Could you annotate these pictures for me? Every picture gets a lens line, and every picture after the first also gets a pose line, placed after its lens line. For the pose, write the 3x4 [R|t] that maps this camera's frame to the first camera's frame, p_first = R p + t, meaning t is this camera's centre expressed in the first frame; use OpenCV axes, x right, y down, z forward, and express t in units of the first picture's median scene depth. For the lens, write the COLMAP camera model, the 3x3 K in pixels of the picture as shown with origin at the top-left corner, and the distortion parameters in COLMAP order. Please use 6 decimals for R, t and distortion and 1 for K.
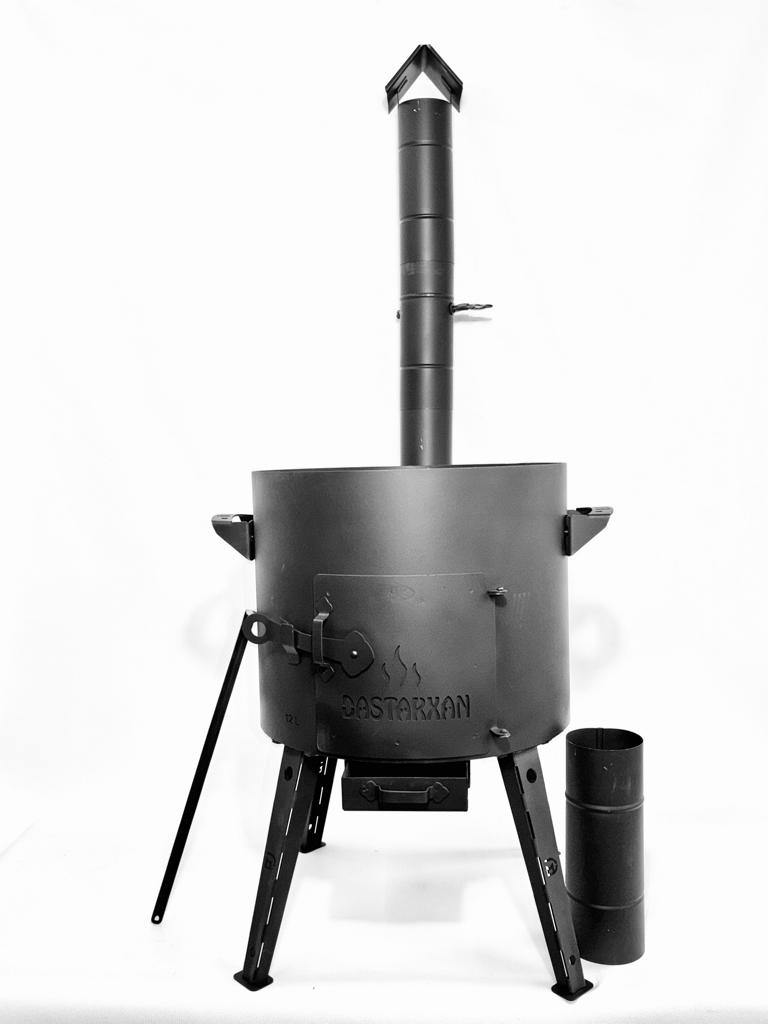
lens RADIAL K [[922.3, 0, 392.2], [0, 922.3, 506.8], [0, 0, 1]] dist [0.057058, 0.009644]
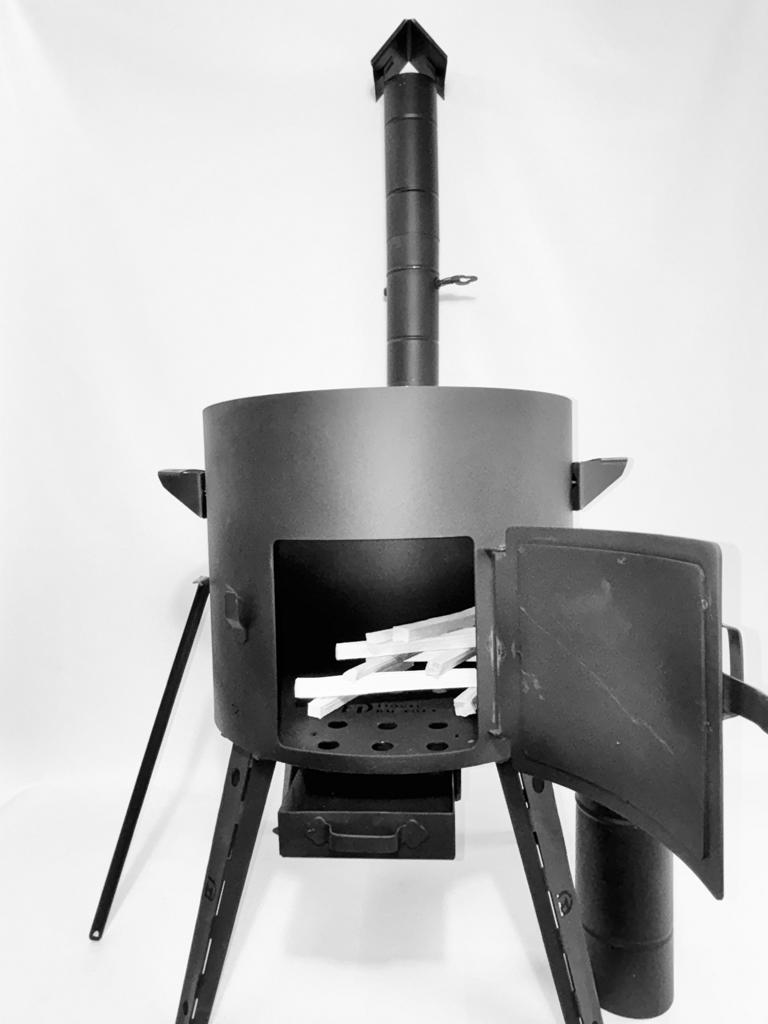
lens RADIAL K [[635.9, 0, 384.8], [0, 635.9, 507.3], [0, 0, 1]] dist [0.024036, -0.003388]
pose [[0.999722, -0.003411, -0.023327, 0.030483], [0.003092, 0.999901, -0.013711, 0.056628], [0.023371, 0.013635, 0.999634, 0.417607]]
